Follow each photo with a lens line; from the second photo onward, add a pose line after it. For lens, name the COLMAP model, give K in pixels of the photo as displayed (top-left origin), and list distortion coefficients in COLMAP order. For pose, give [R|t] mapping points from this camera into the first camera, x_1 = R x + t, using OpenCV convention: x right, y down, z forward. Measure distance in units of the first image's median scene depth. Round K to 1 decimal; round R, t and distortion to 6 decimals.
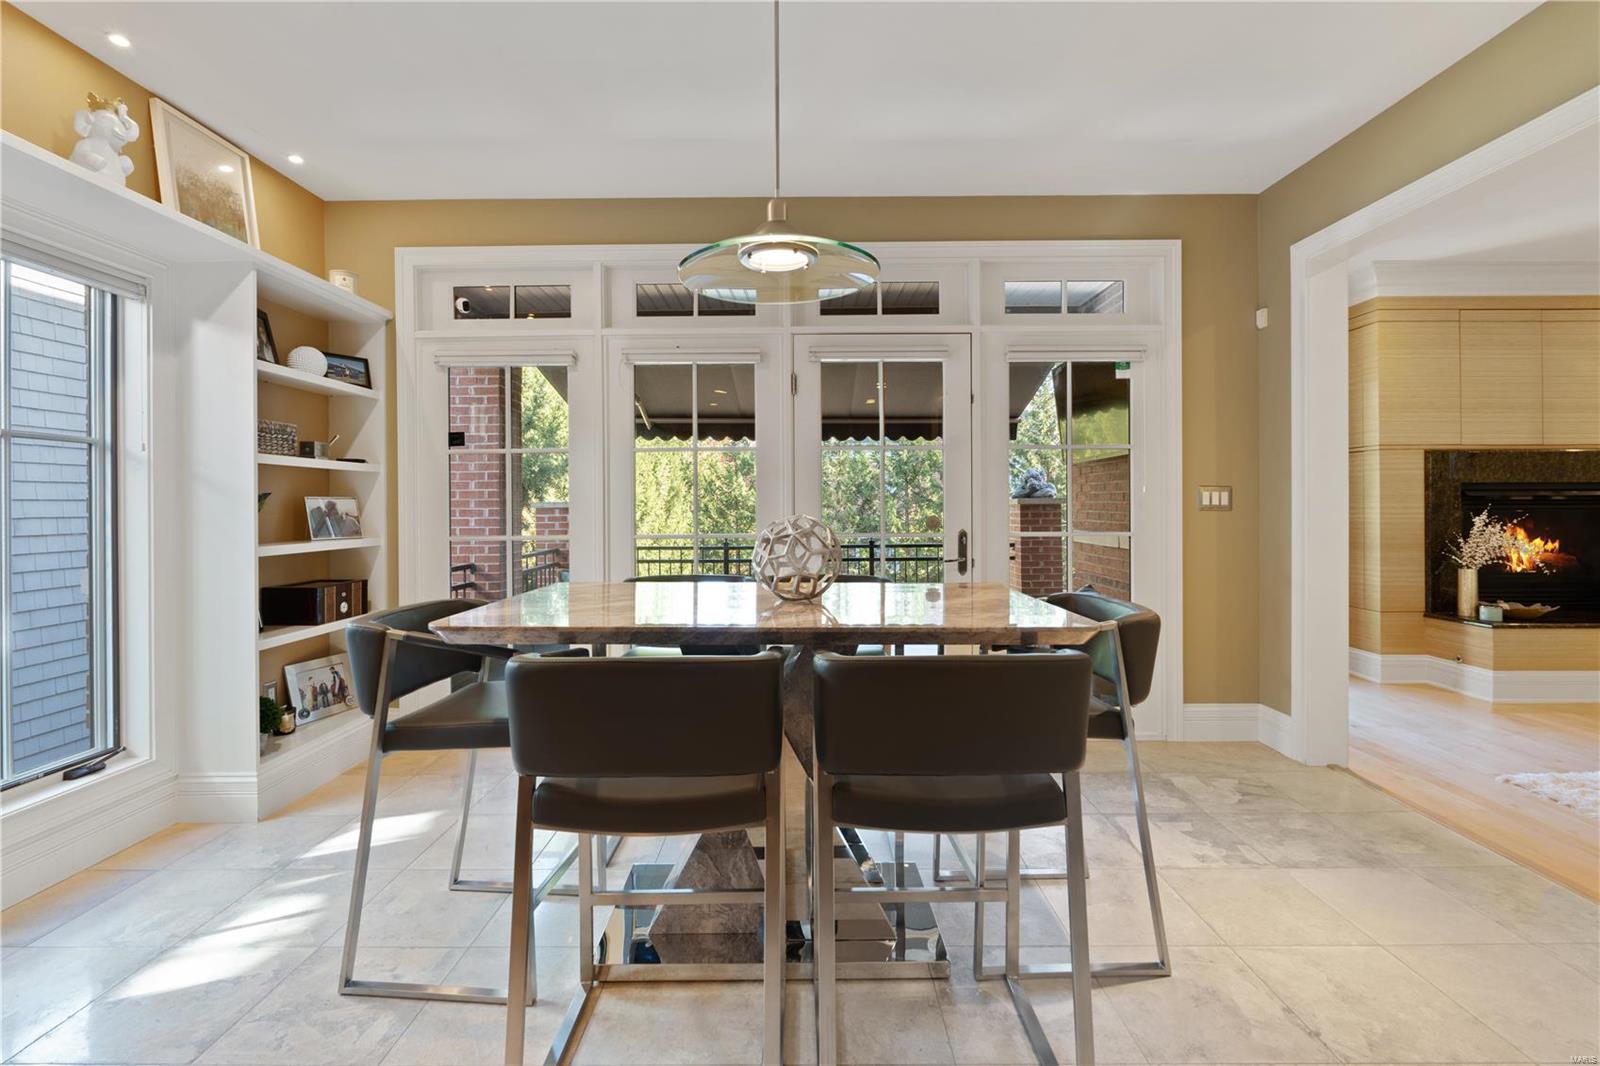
lens RADIAL K [[714.9, 0, 767.8], [0, 714.9, 500.3], [0, 0, 1]] dist [-0.010696, -0.000047]
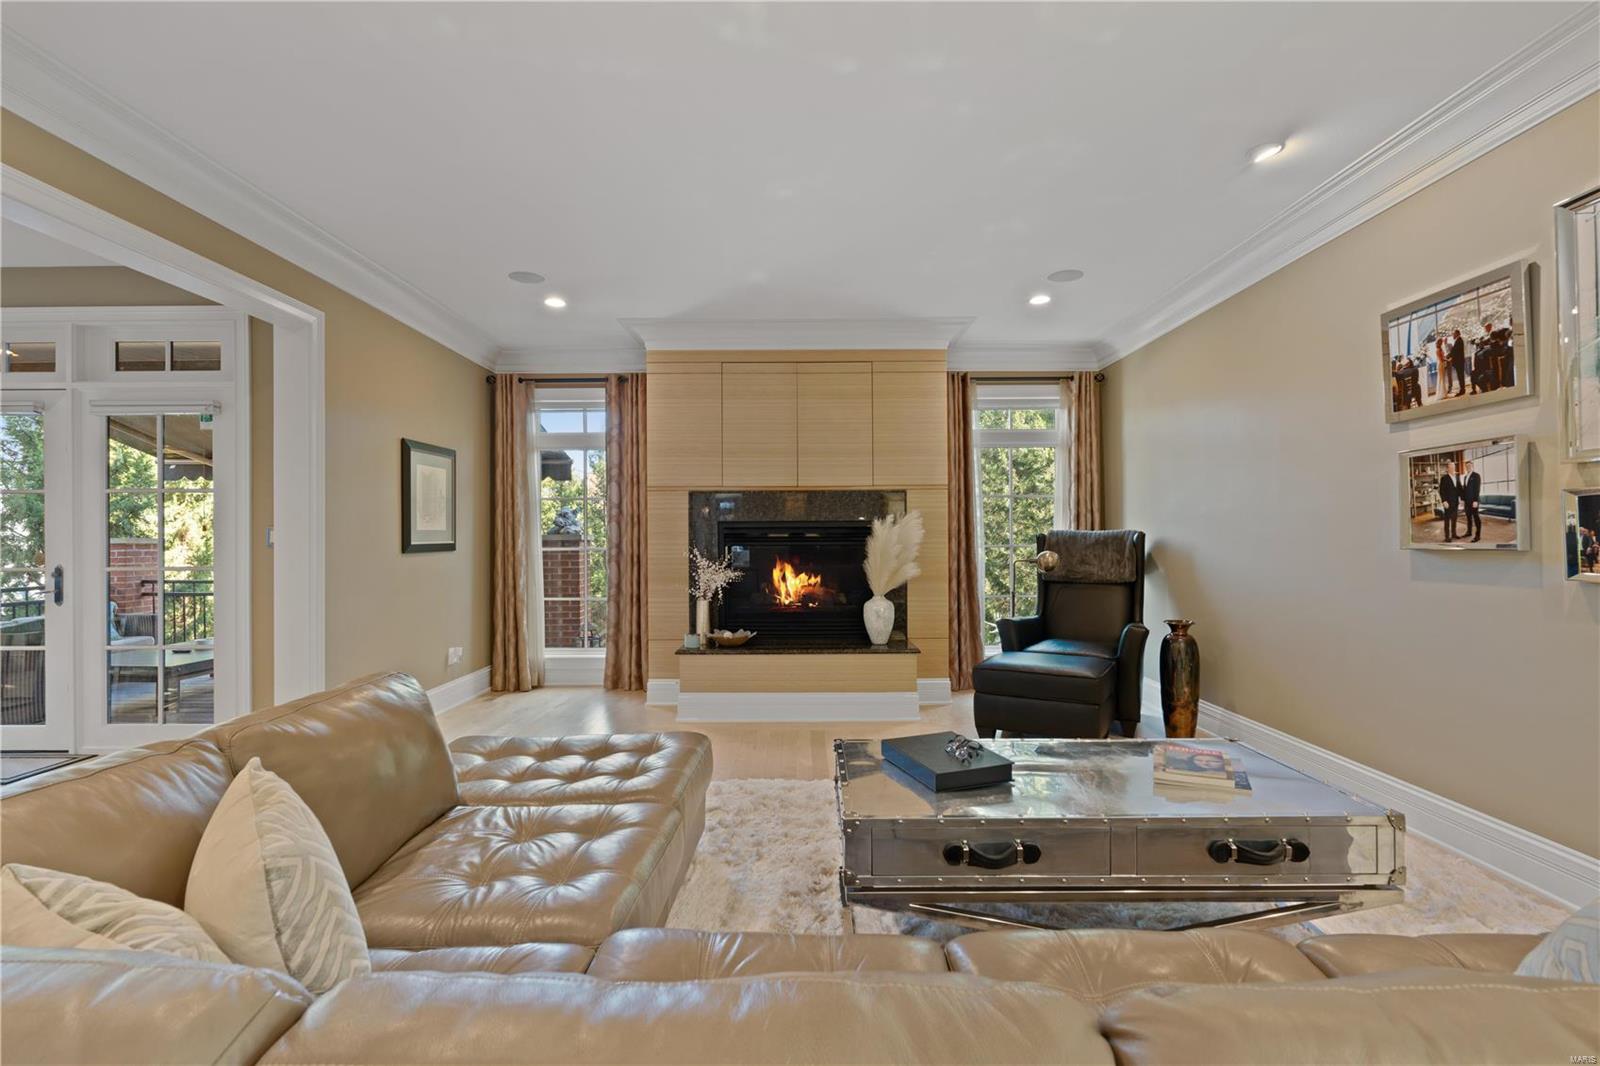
lens RADIAL K [[693.3, 0, 800.0], [0, 693.3, 533.0], [0, 0, 1]] dist [-0.013674, -0.000216]
pose [[0.999983, -0.000448, 0.005799, 1.127471], [0.000469, 0.999993, -0.003733, -0.003694], [-0.005798, 0.003736, 0.999976, -0.064927]]
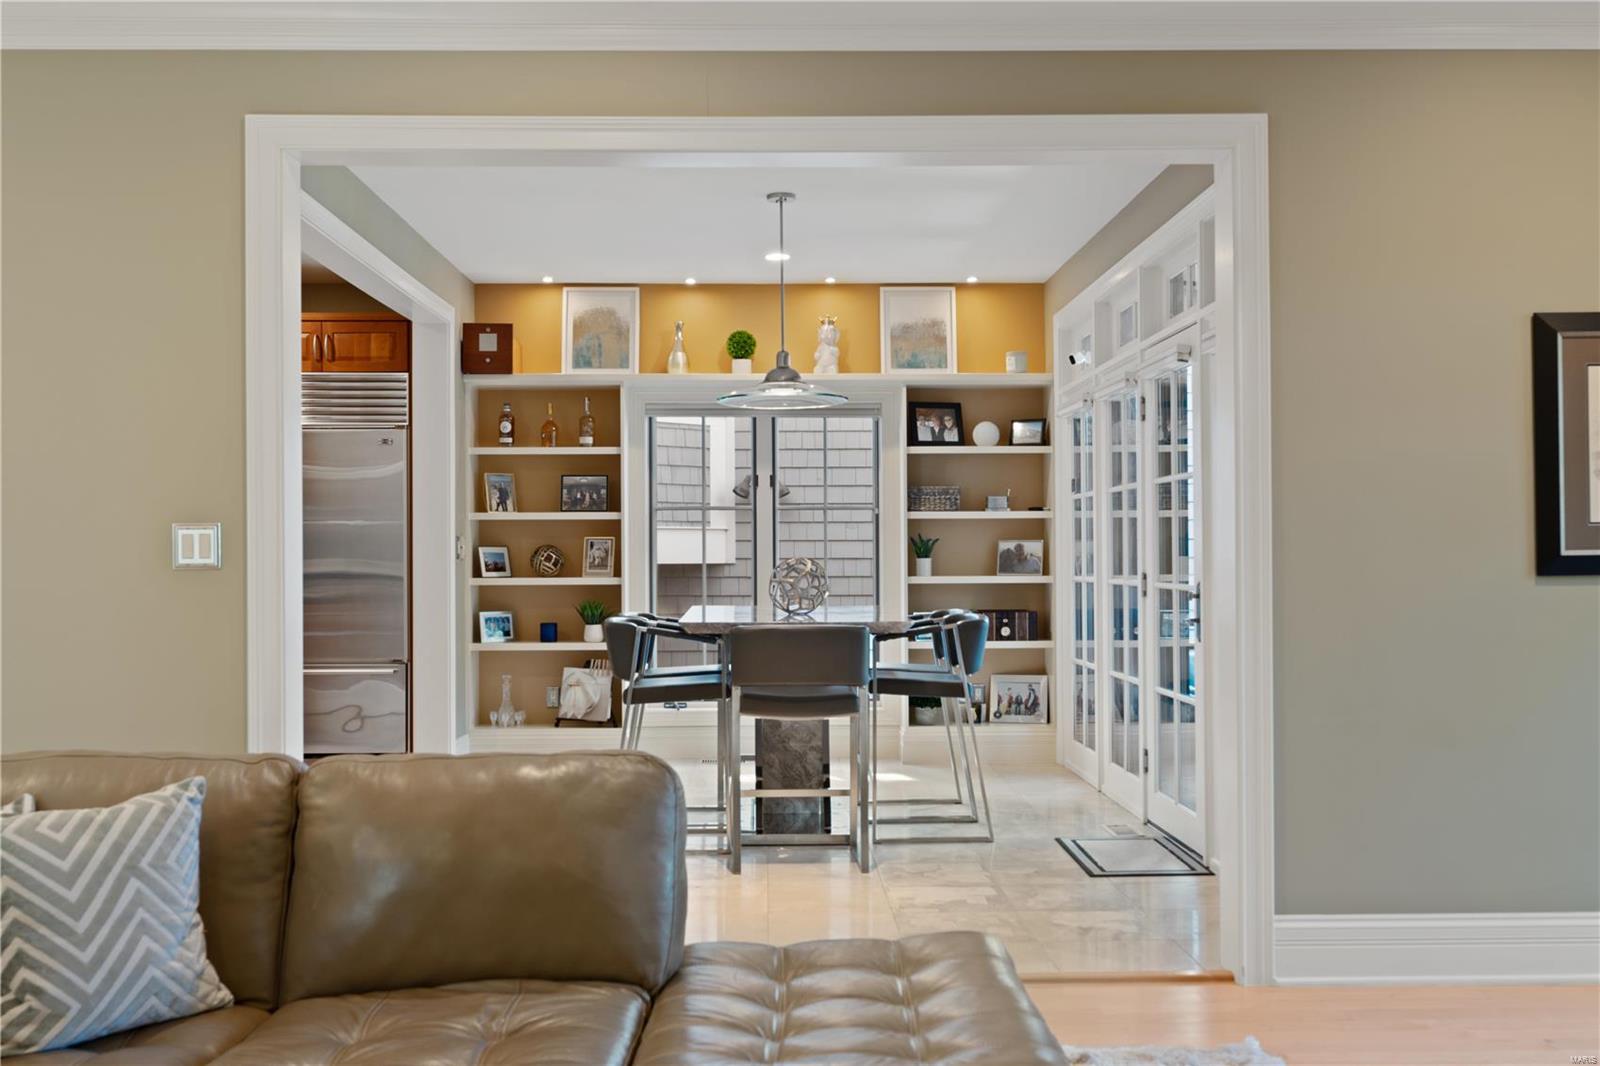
lens RADIAL K [[1590.5, 0, 801.0], [0, 1590.5, 527.5], [0, 0, 1]] dist [0.014959, 0.002295]
pose [[0.031428, -0.009193, -0.999464, 1.528906], [0.009617, 0.999914, -0.008895, -0.004431], [0.999460, -0.009332, 0.031514, 0.409802]]
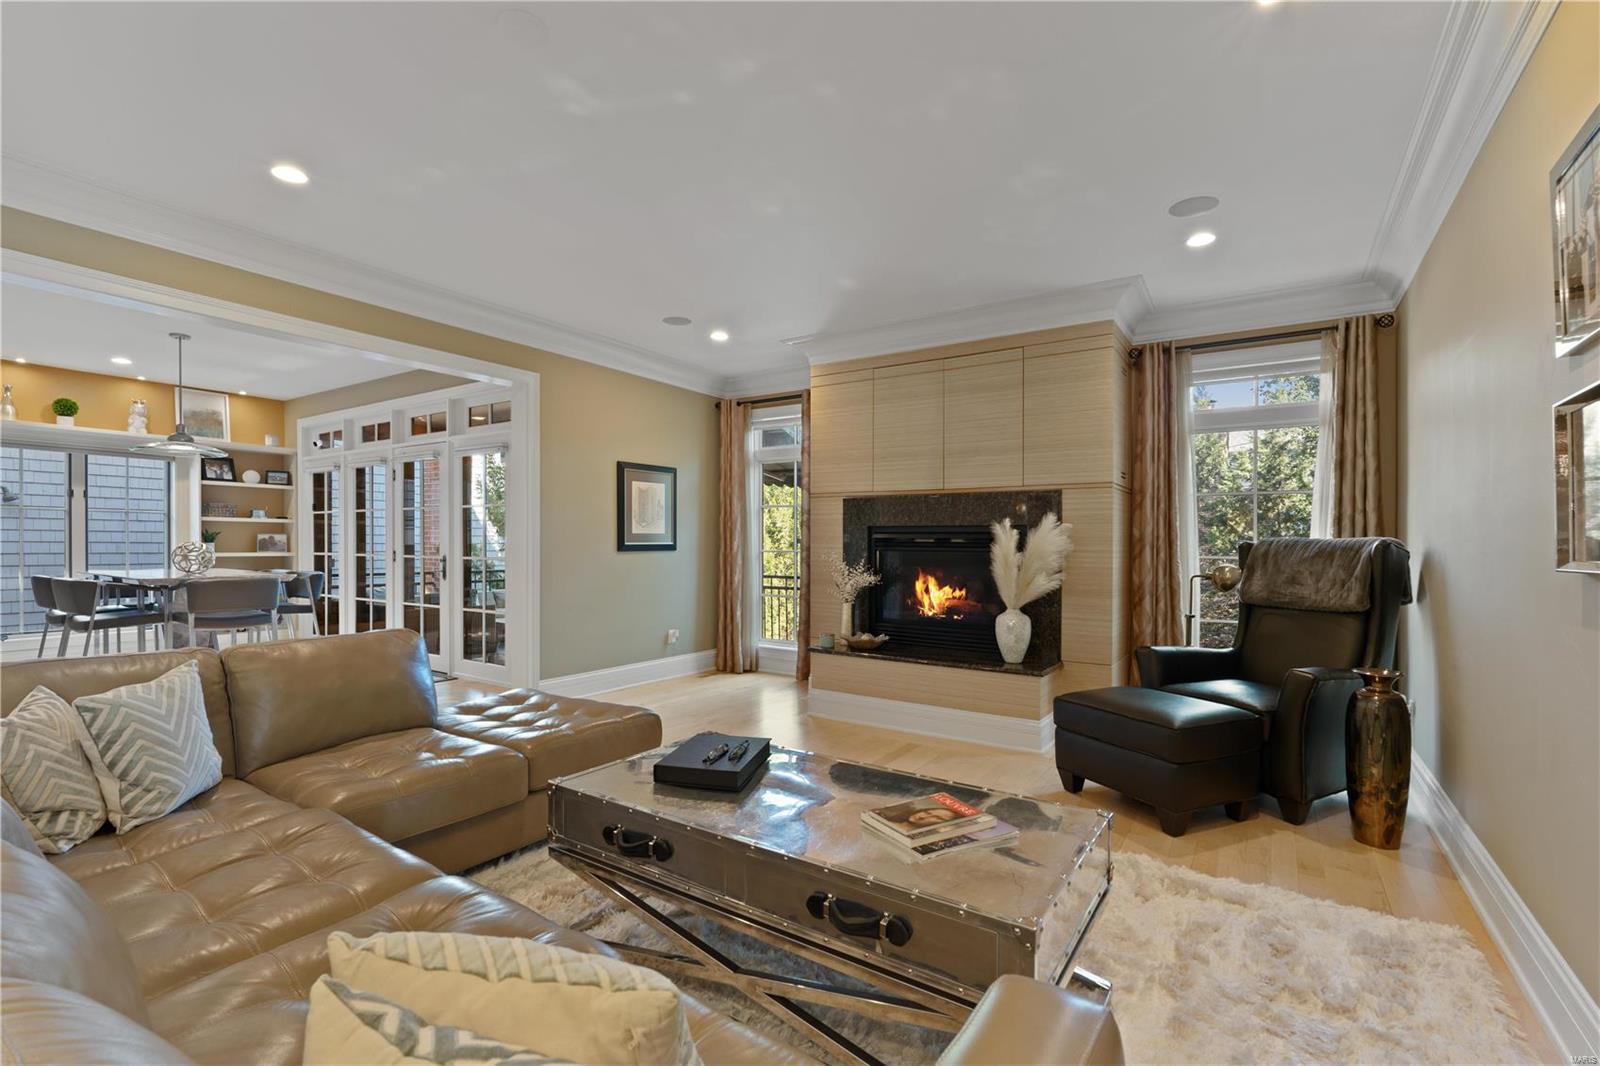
lens RADIAL K [[704.7, 0, 803.8], [0, 704.7, 540.7], [0, 0, 1]] dist [-0.002634, -0.000051]
pose [[0.839253, 0.009821, -0.543652, 1.531056], [-0.009559, 0.999949, 0.003308, -0.005256], [0.543657, 0.002421, 0.839304, 0.024438]]
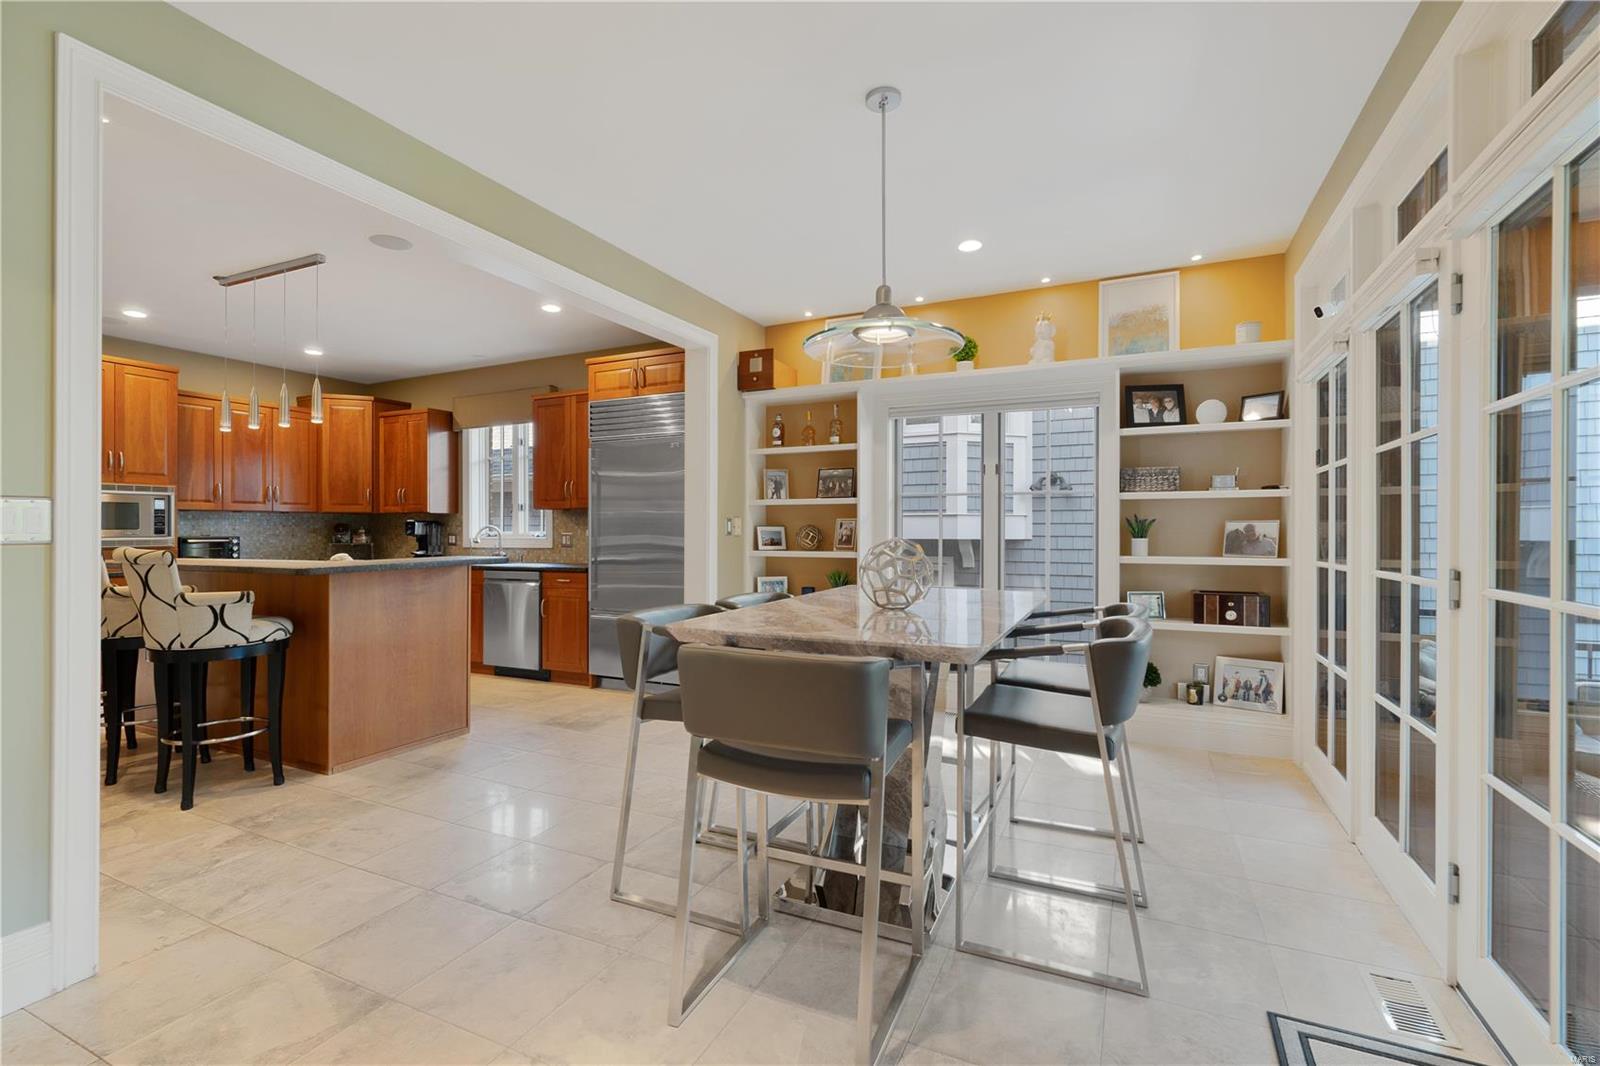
lens RADIAL K [[696.2, 0, 817.4], [0, 696.2, 532.9], [0, 0, 1]] dist [0.001262, -0.000027]
pose [[-0.416015, 0.008408, -0.909319, 0.524045], [0.007439, 0.999955, 0.005842, 0.002705], [0.909327, -0.004334, -0.416059, 0.621539]]
